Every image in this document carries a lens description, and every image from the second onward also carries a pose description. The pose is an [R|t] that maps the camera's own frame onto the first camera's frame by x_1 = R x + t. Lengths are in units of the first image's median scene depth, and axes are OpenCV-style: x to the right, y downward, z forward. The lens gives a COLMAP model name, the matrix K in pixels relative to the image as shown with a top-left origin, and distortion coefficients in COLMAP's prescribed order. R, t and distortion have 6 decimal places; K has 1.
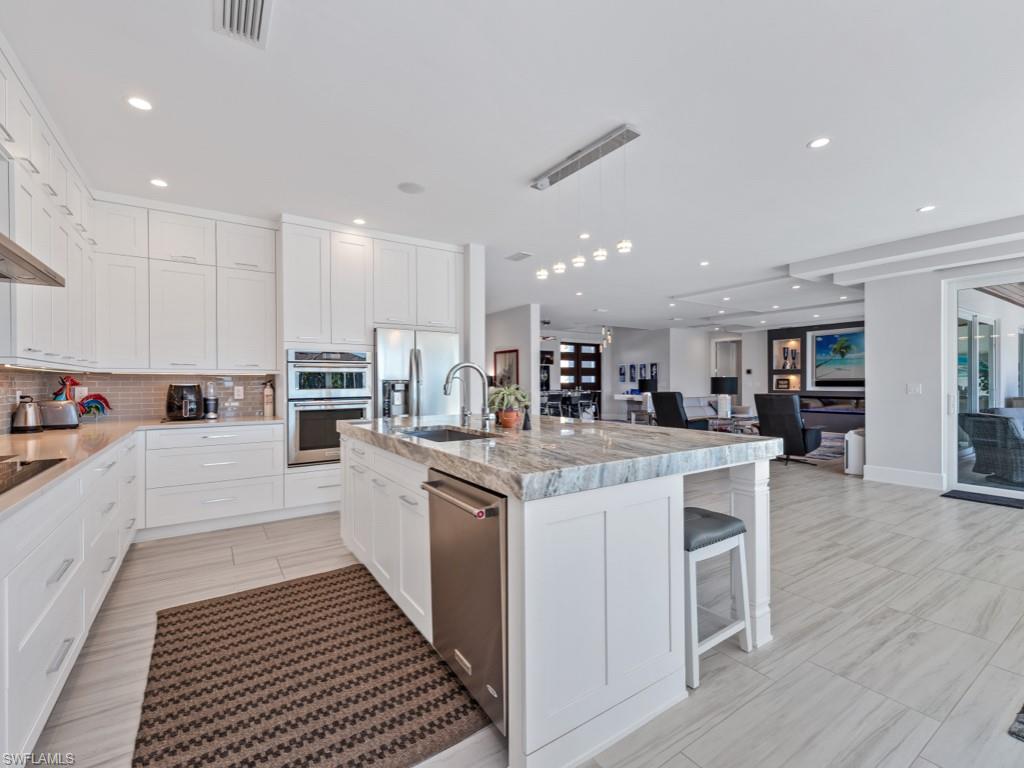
lens RADIAL K [[450.3, 0, 509.3], [0, 450.3, 384.1], [0, 0, 1]] dist [0.017960, -0.007415]
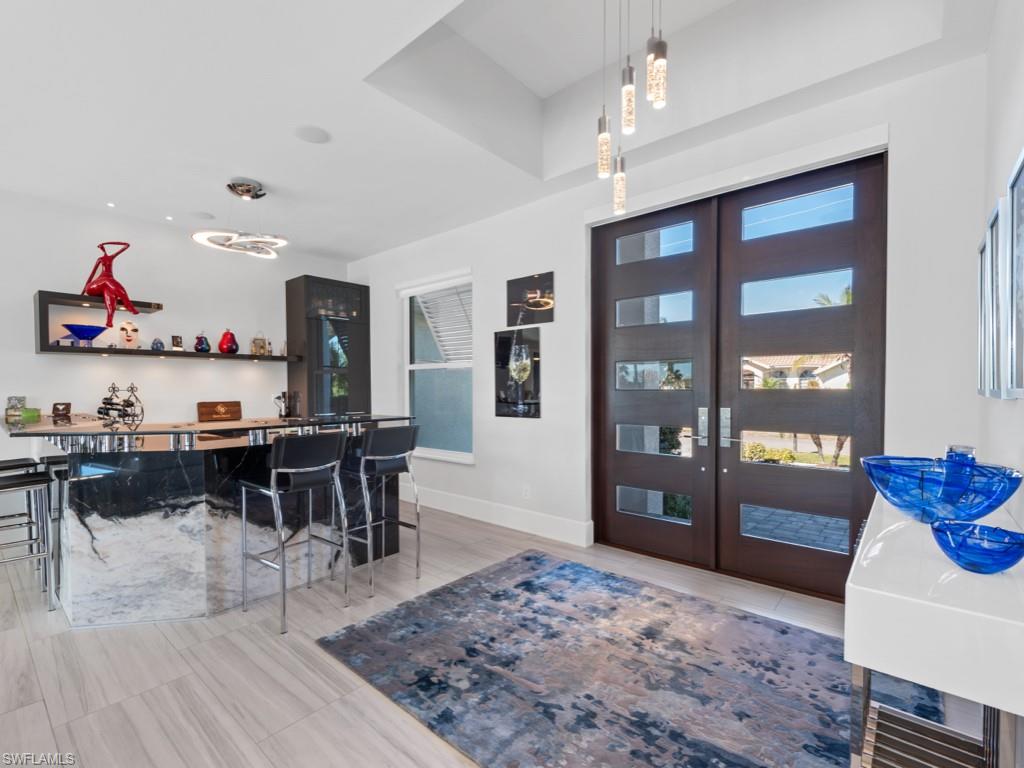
lens RADIAL K [[468.1, 0, 508.8], [0, 468.1, 397.7], [0, 0, 1]] dist [0.001297, -0.000192]
pose [[0.281592, 0.023413, -0.959249, 0.414200], [-0.002989, 0.999719, 0.023523, -0.005446], [0.959530, -0.003757, 0.281582, 1.043035]]
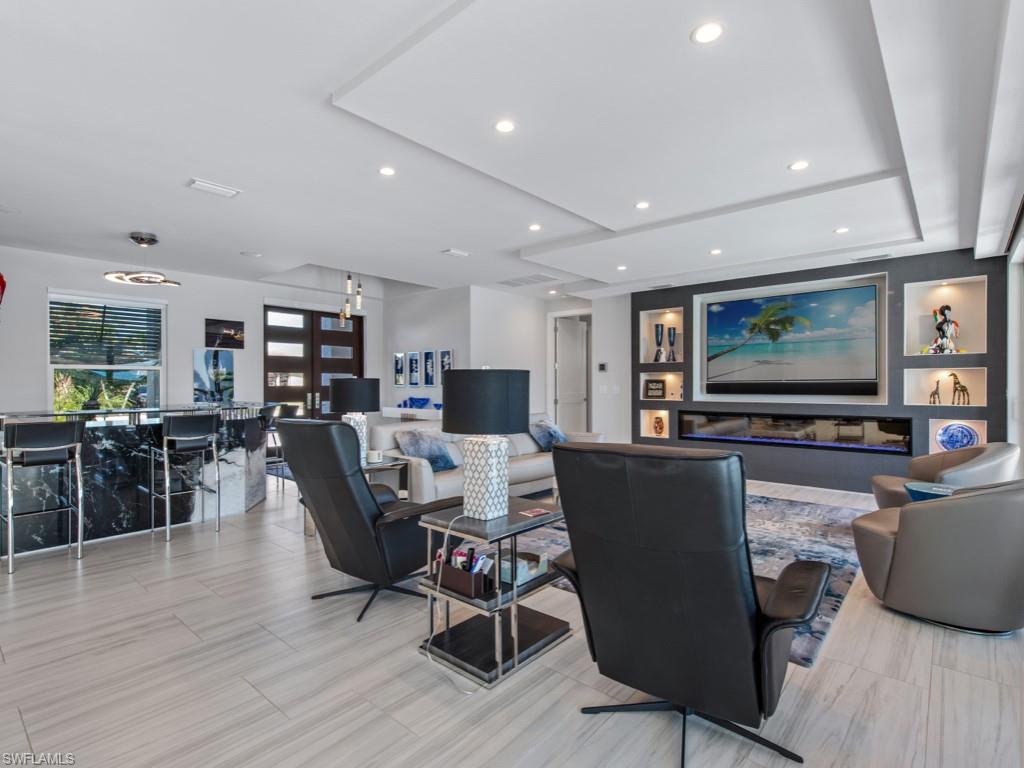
lens RADIAL K [[508.5, 0, 502.1], [0, 508.5, 386.3], [0, 0, 1]] dist [0.002102, 0.000186]
pose [[0.967282, 0.002406, 0.253694, 0.263348], [-0.001977, 0.999996, -0.001944, -0.002005], [-0.253697, 0.001378, 0.967283, 0.442461]]
